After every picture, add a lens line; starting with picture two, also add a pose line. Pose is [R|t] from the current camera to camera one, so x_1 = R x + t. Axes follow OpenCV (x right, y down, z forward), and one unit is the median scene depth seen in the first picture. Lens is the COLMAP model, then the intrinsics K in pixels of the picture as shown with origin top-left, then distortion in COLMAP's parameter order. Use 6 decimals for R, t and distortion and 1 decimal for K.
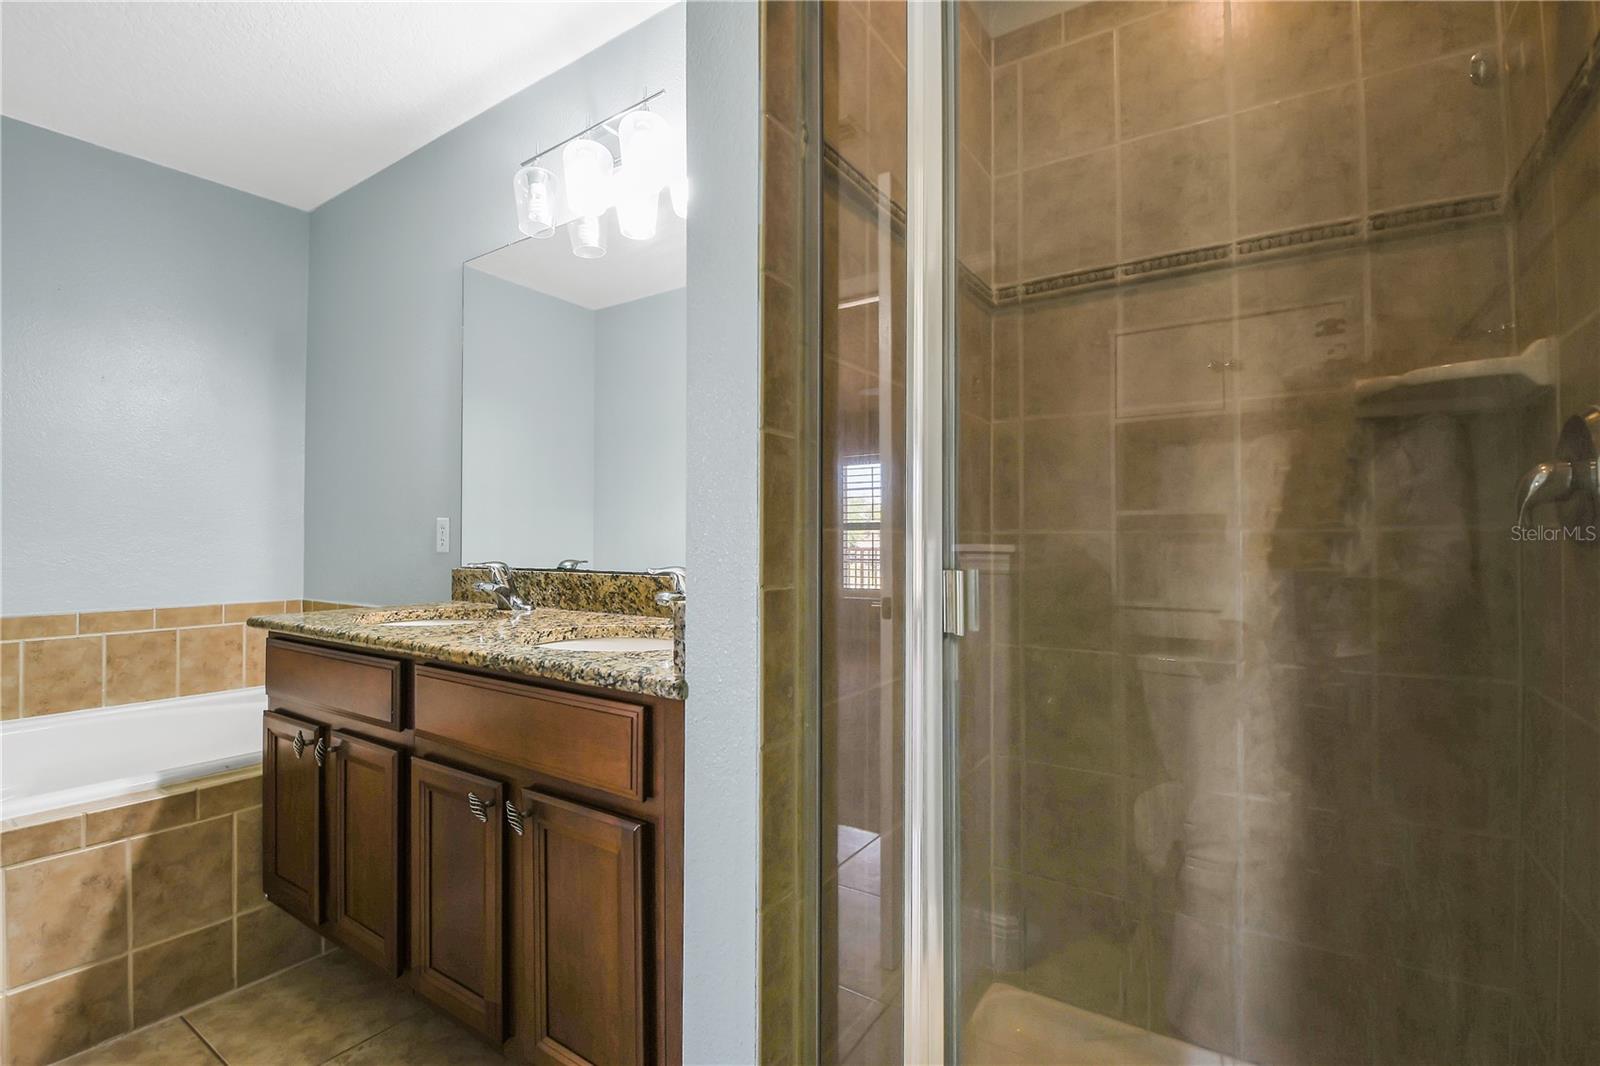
lens RADIAL K [[711.7, 0, 798.5], [0, 711.7, 530.0], [0, 0, 1]] dist [-0.004395, -0.009843]
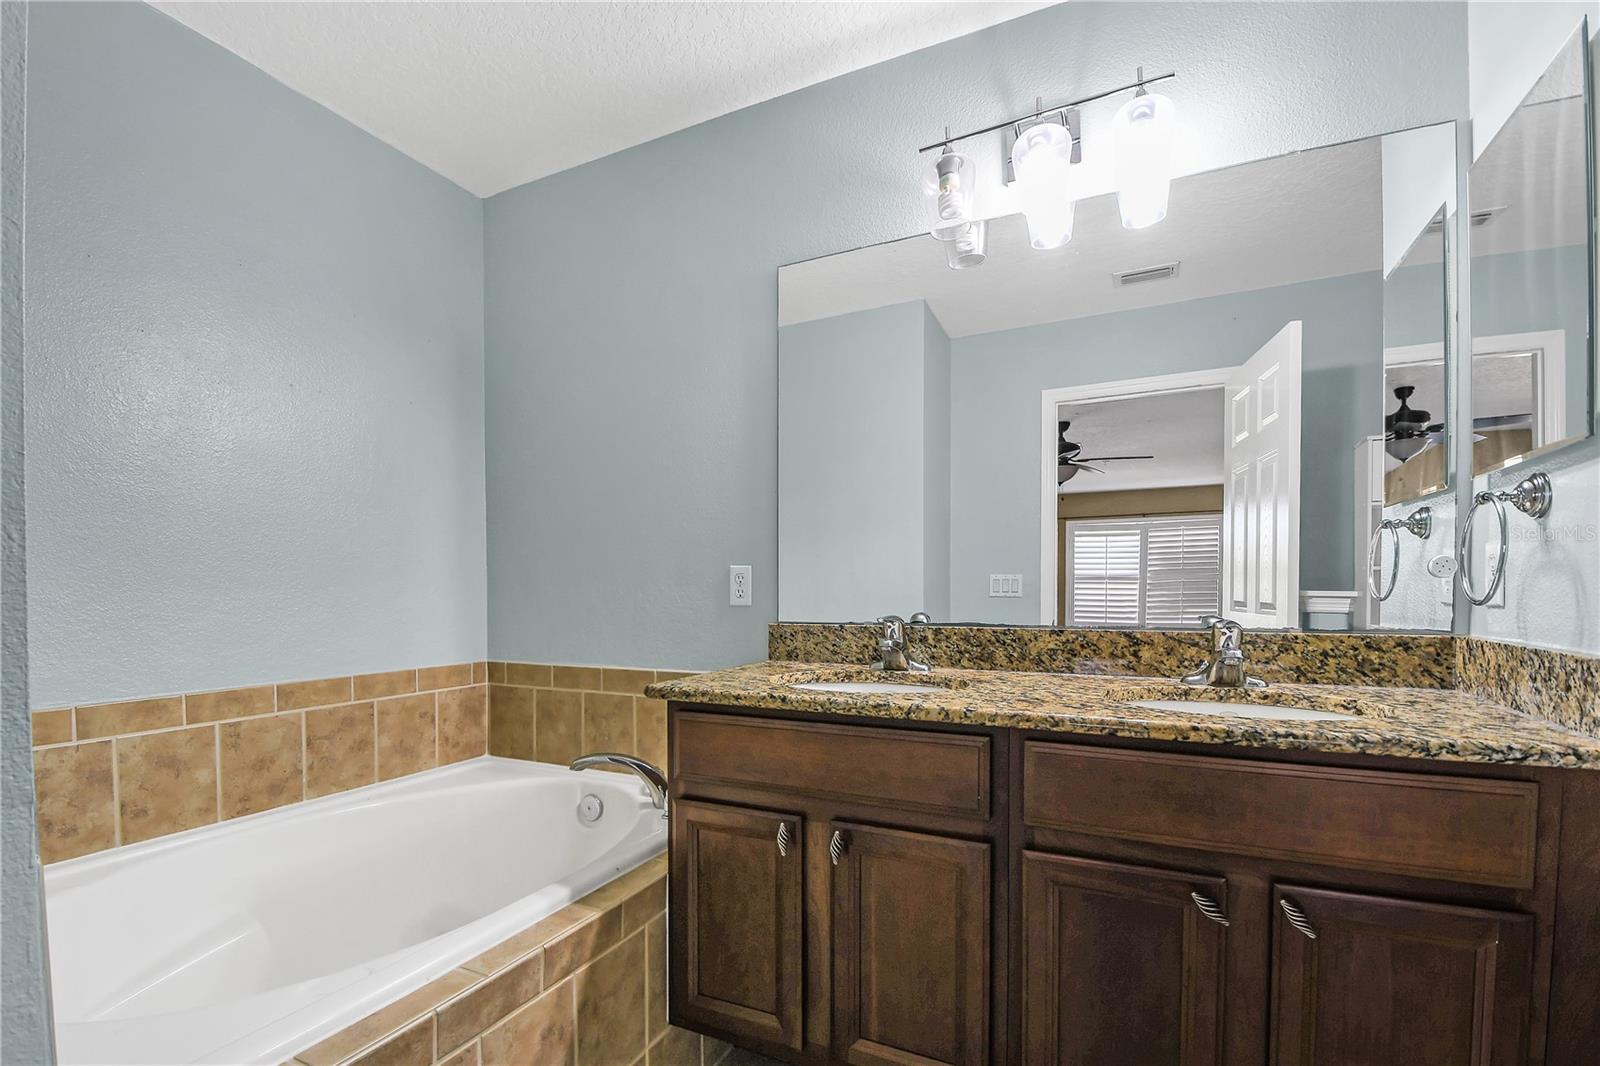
lens RADIAL K [[711.7, 0, 803.5], [0, 711.7, 609.3], [0, 0, 1]] dist [-0.004395, -0.009843]
pose [[0.990140, -0.006187, 0.139948, -0.573067], [0.000299, 0.999115, 0.042053, 0.000145], [-0.140084, -0.041596, 0.989265, 0.136481]]
